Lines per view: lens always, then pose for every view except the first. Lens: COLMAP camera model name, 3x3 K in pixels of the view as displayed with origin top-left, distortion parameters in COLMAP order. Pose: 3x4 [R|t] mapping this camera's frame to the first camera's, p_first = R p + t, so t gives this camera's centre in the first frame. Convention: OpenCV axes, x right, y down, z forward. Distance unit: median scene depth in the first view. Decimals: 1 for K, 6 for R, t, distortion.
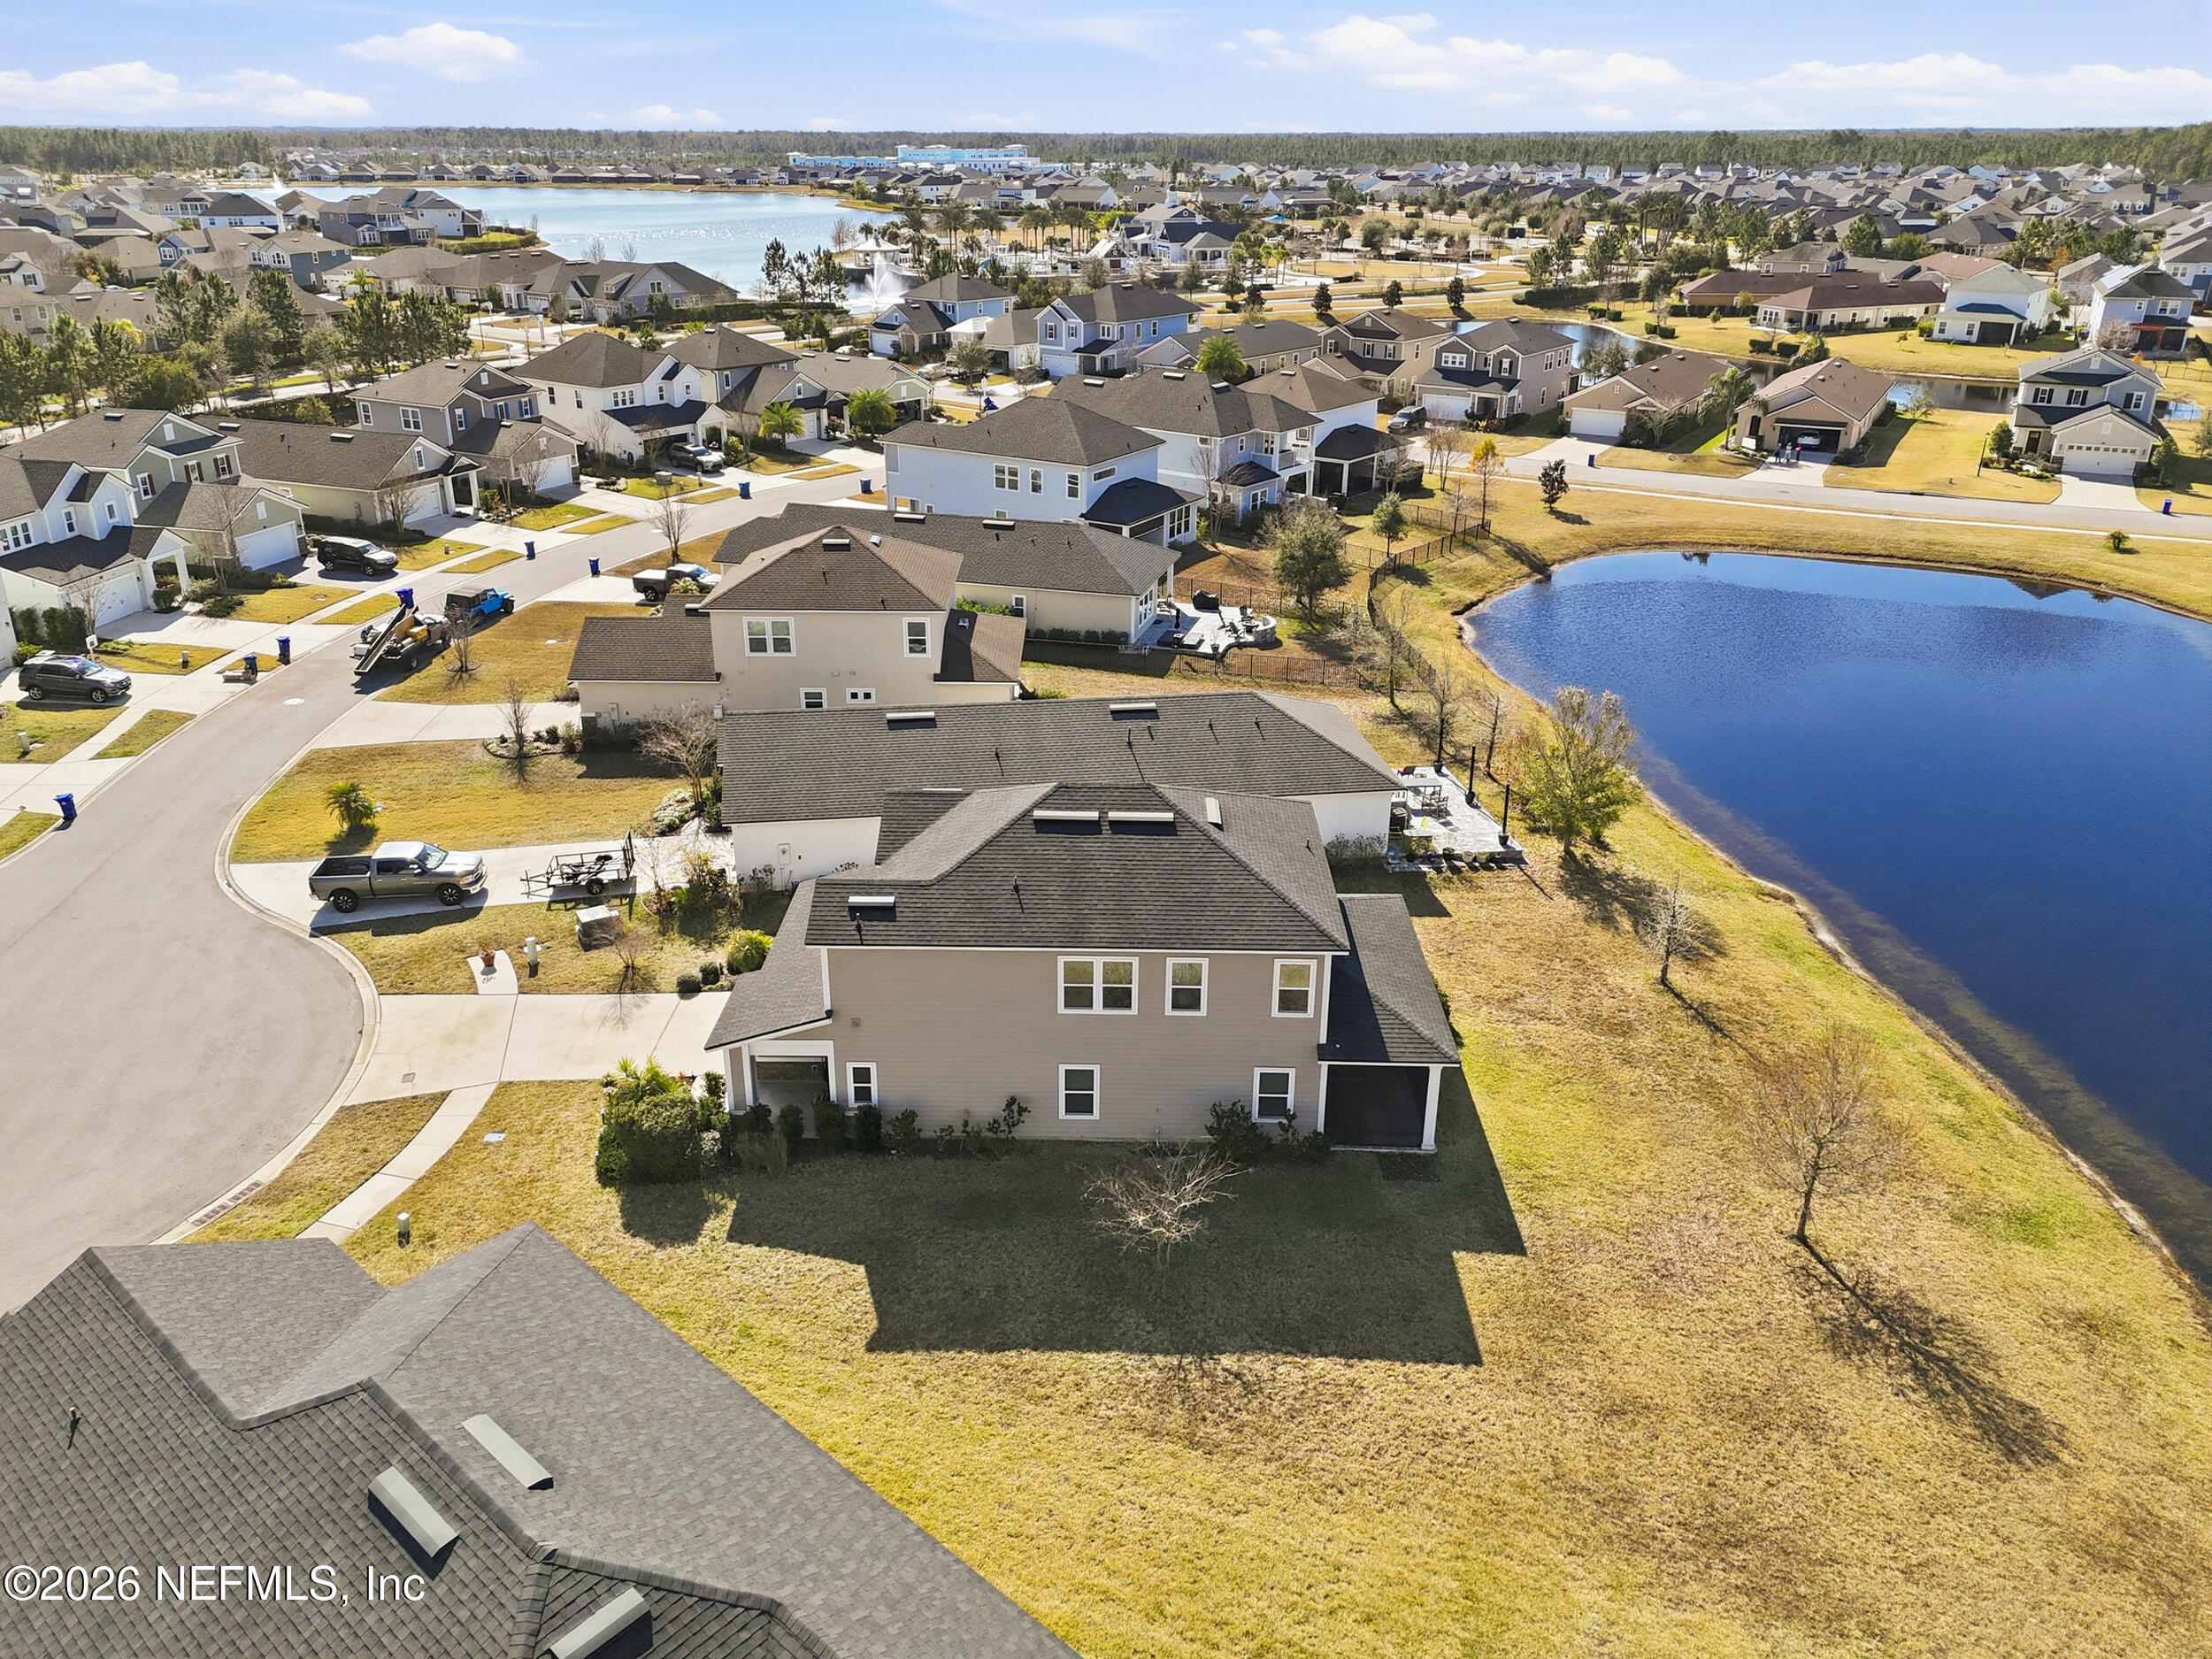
lens RADIAL K [[1457.7, 0, 1106.0], [0, 1457.7, 829.5], [0, 0, 1]] dist [0.061175, -0.040874]
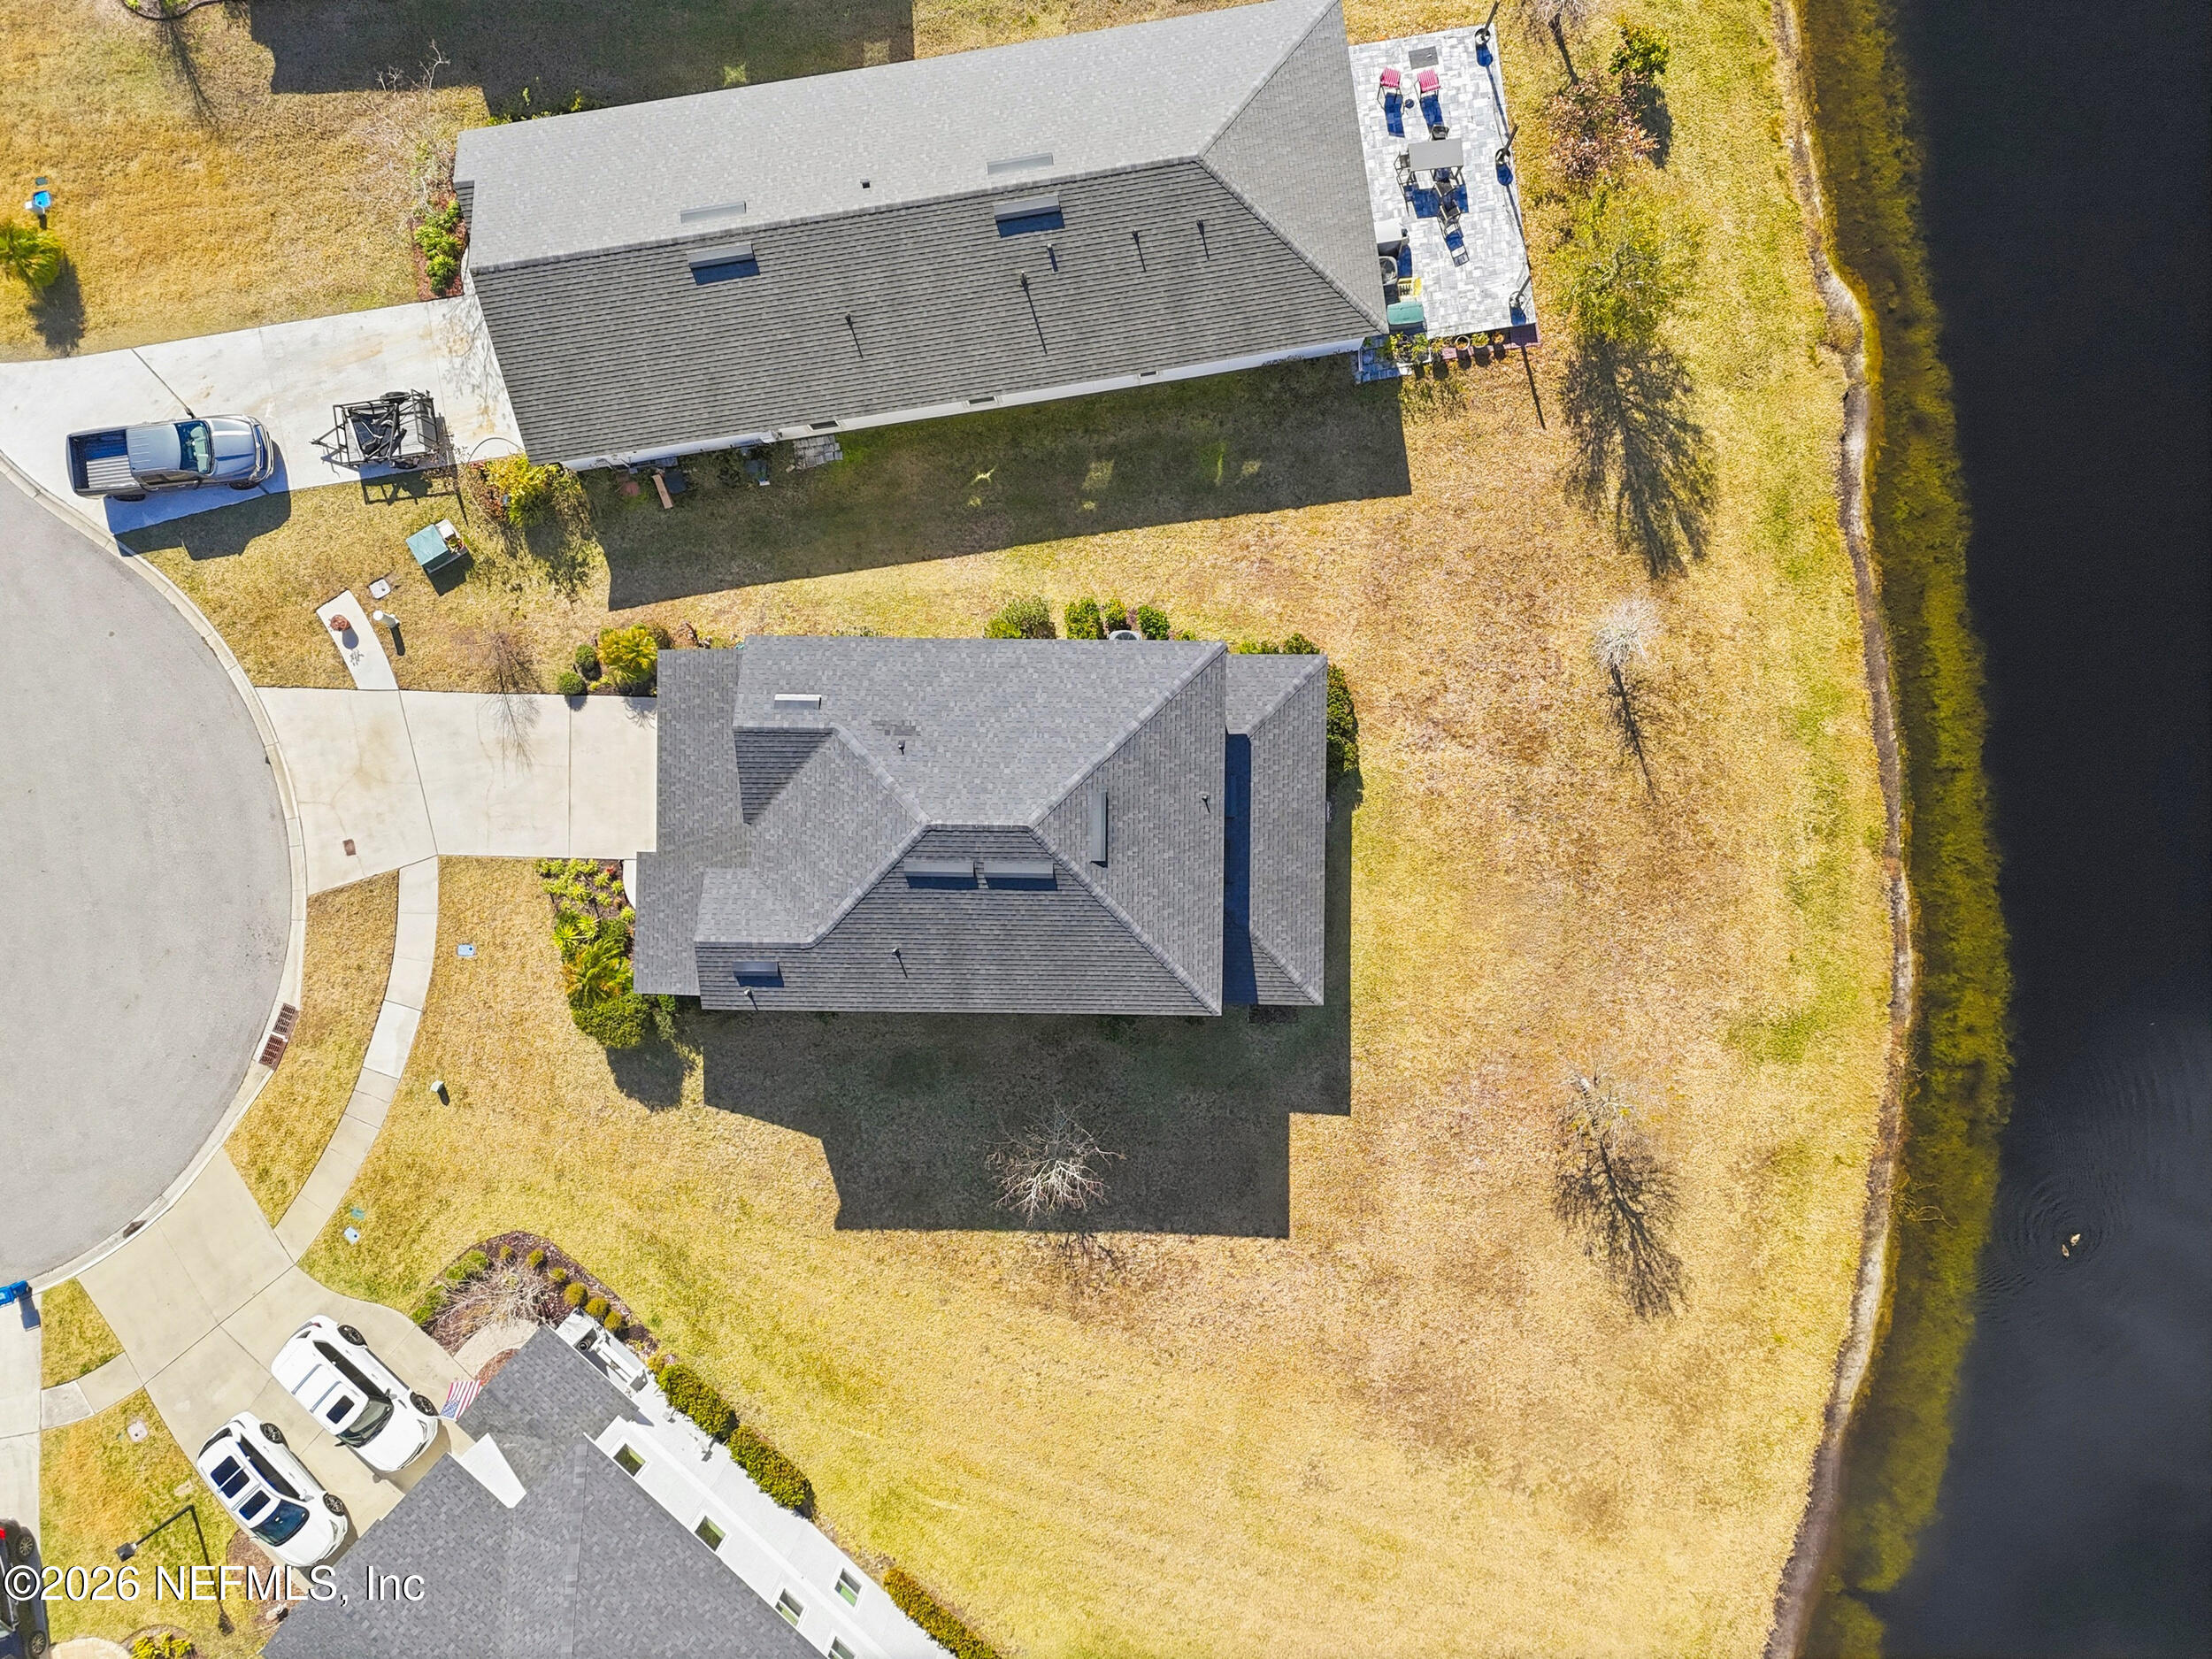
lens RADIAL K [[1457.7, 0, 1106.0], [0, 1457.7, 829.5], [0, 0, 1]] dist [0.061175, -0.040874]
pose [[0.999651, -0.013646, -0.022606, 0.103985], [0.026378, 0.477247, 0.878373, -0.861746], [-0.001198, -0.878663, 0.477440, 0.585970]]
